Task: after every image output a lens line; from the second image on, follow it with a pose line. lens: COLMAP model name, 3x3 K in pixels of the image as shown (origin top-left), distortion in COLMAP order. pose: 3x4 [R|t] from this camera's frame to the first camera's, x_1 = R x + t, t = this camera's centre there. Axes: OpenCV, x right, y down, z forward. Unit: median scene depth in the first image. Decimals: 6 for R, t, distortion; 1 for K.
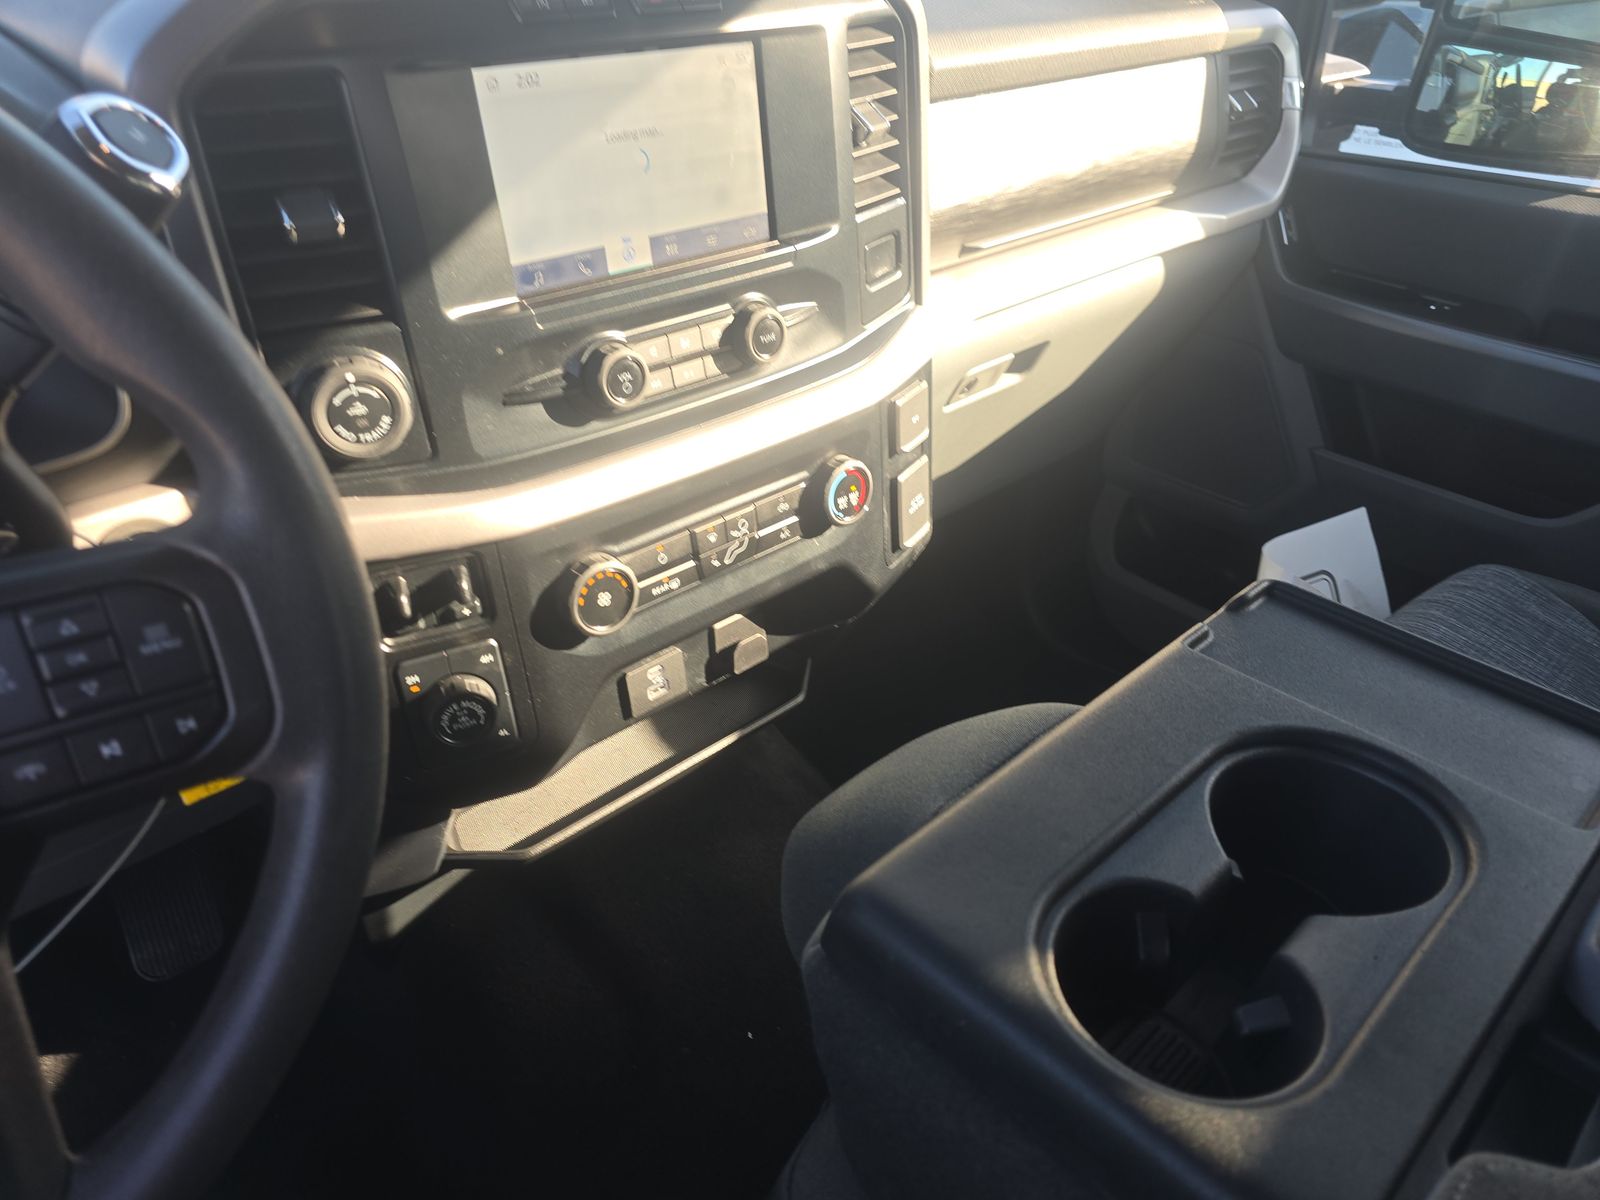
lens RADIAL K [[1054.9, 0, 800.0], [0, 1054.9, 600.0], [0, 0, 1]] dist [-0.004251, -0.003291]
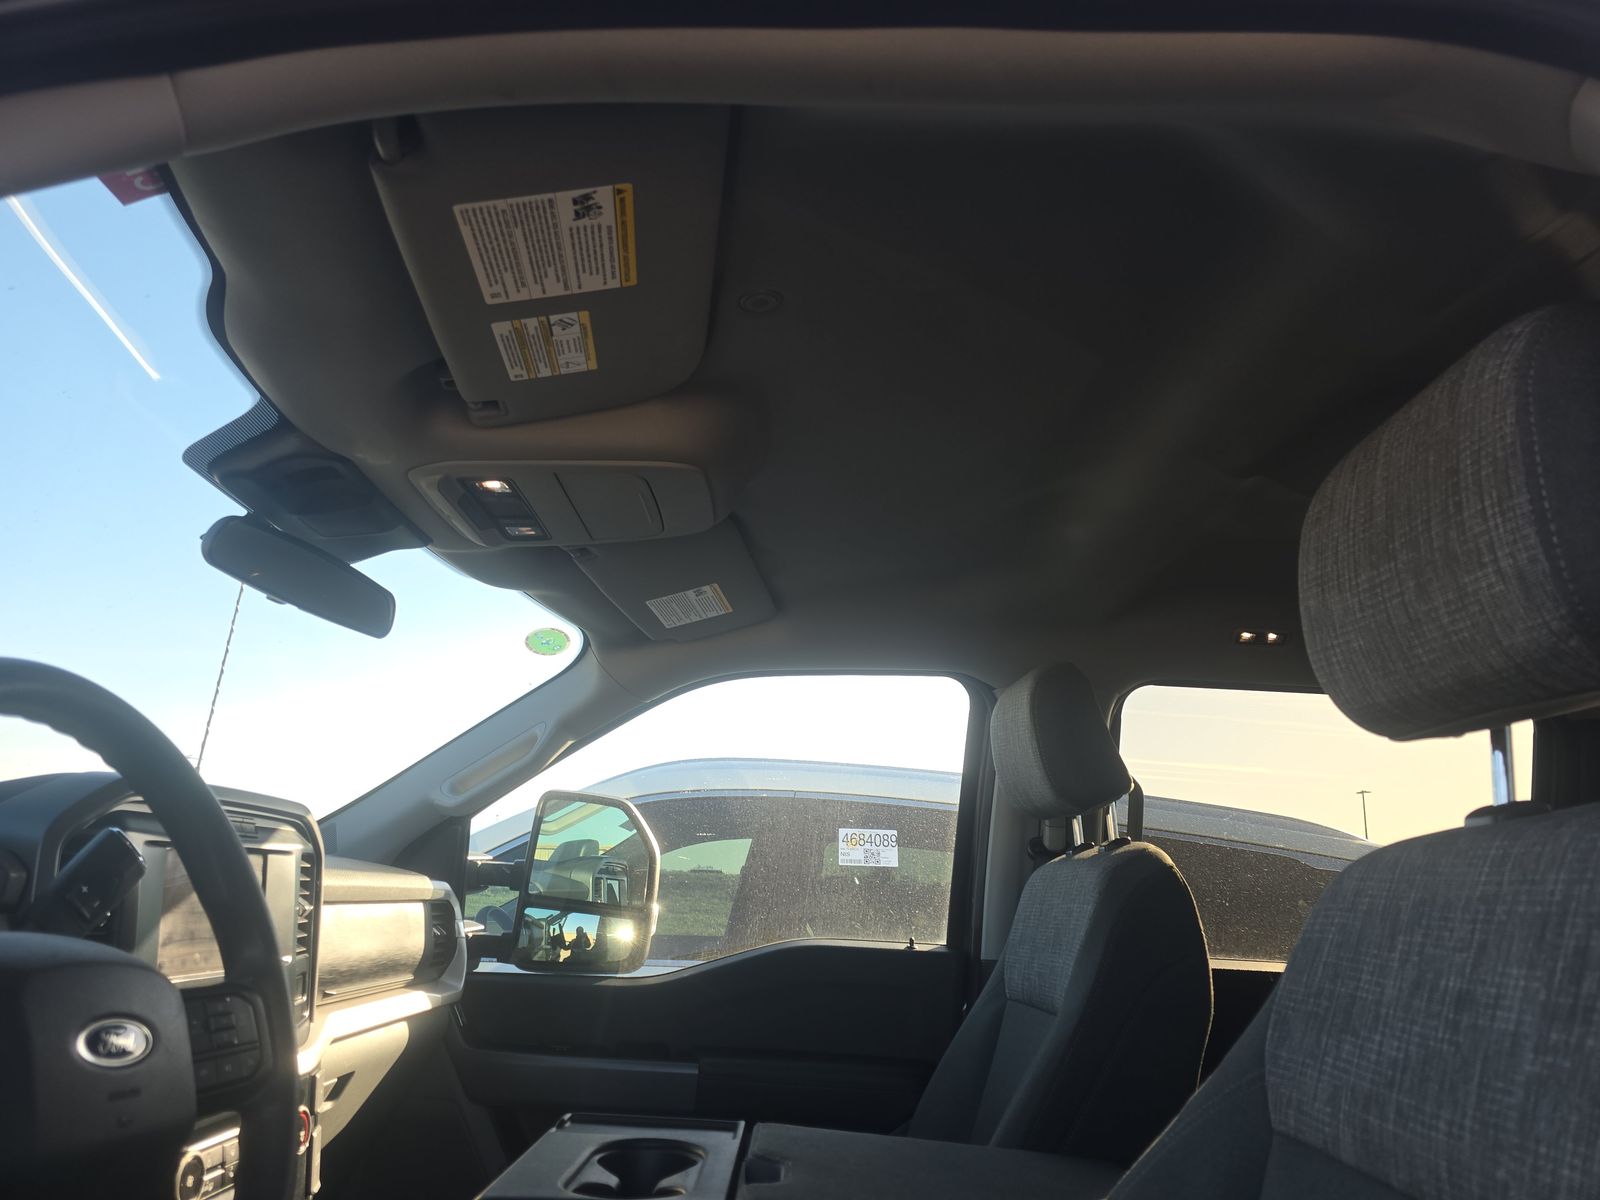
lens RADIAL K [[1054.9, 0, 800.0], [0, 1054.9, 600.0], [0, 0, 1]] dist [-0.004251, -0.003291]
pose [[0.666741, 0.239445, 0.705778, -0.759112], [0.372564, 0.713092, -0.593882, 0.542938], [-0.645487, 0.658913, 0.386239, -0.550342]]
